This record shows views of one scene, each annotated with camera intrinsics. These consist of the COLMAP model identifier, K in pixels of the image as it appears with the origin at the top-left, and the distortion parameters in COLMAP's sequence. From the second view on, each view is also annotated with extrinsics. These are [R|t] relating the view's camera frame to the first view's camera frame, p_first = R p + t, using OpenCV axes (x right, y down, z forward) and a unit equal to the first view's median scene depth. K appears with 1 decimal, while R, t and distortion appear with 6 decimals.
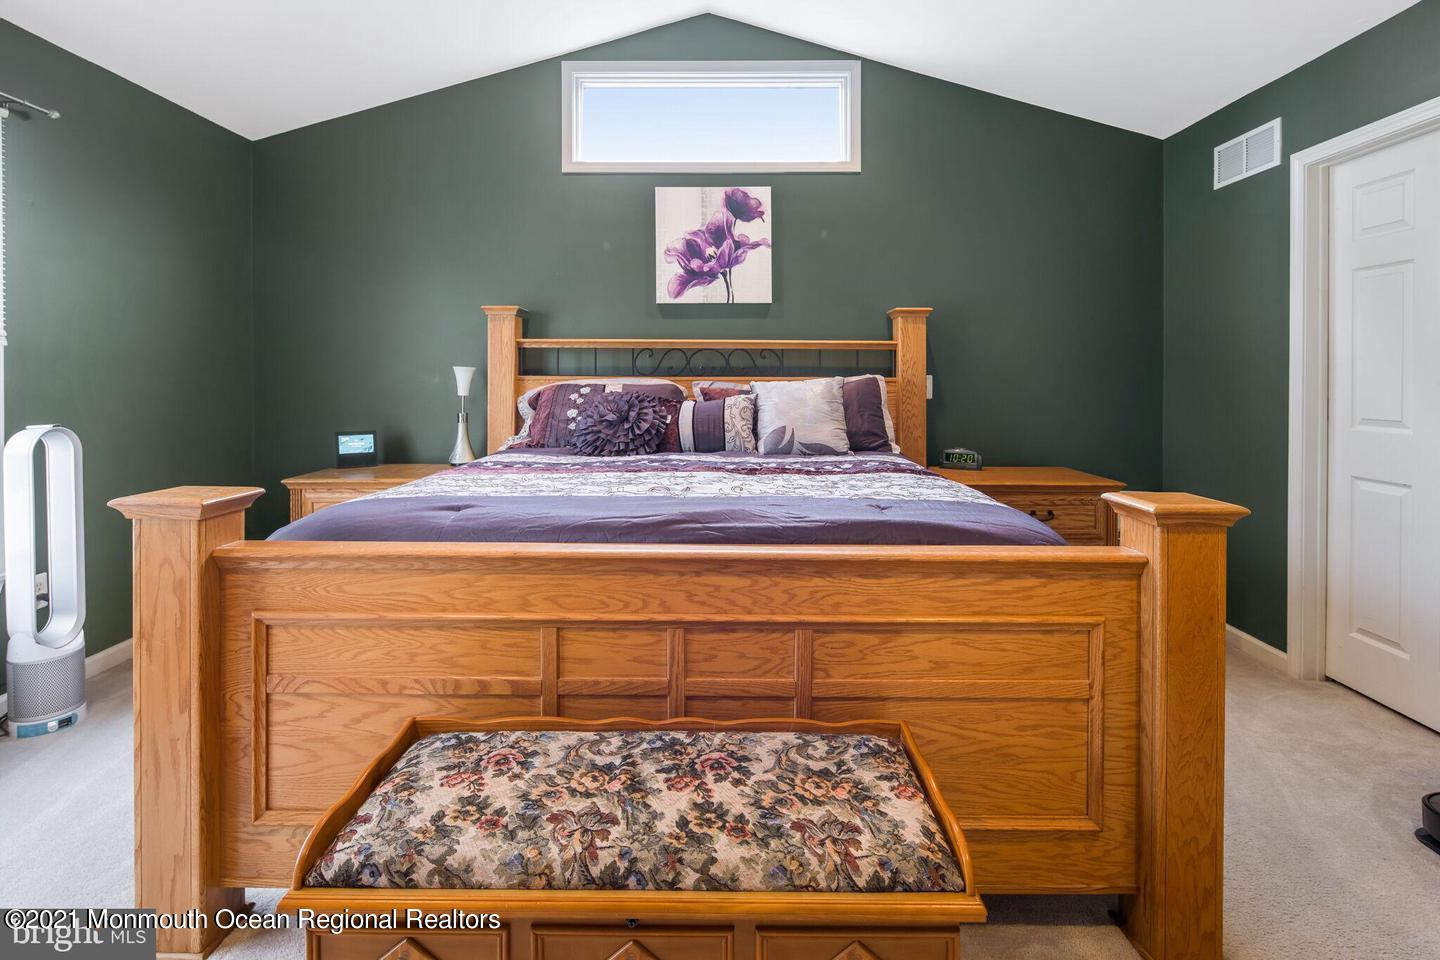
lens RADIAL K [[704.1, 0, 716.0], [0, 704.1, 387.6], [0, 0, 1]] dist [-0.000618, -0.000410]
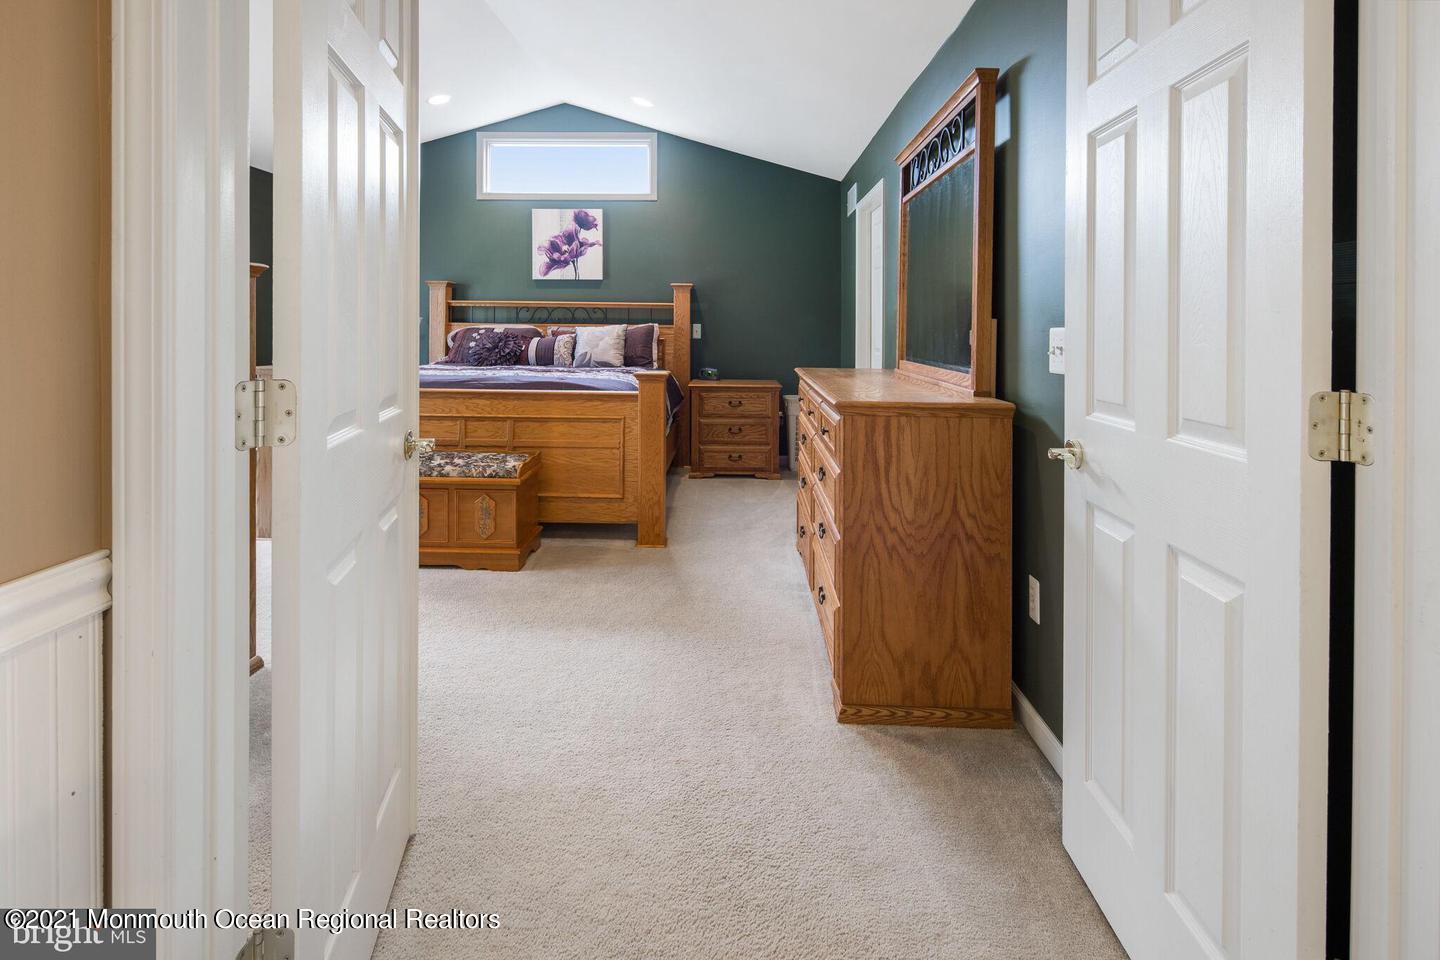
lens RADIAL K [[703.9, 0, 721.2], [0, 703.9, 336.8], [0, 0, 1]] dist [0.001101, 0.000054]
pose [[0.999911, 0.006276, -0.011759, 0.410104], [-0.006271, 0.999980, 0.000428, 0.012516], [0.011762, -0.000354, 0.999931, -0.701246]]
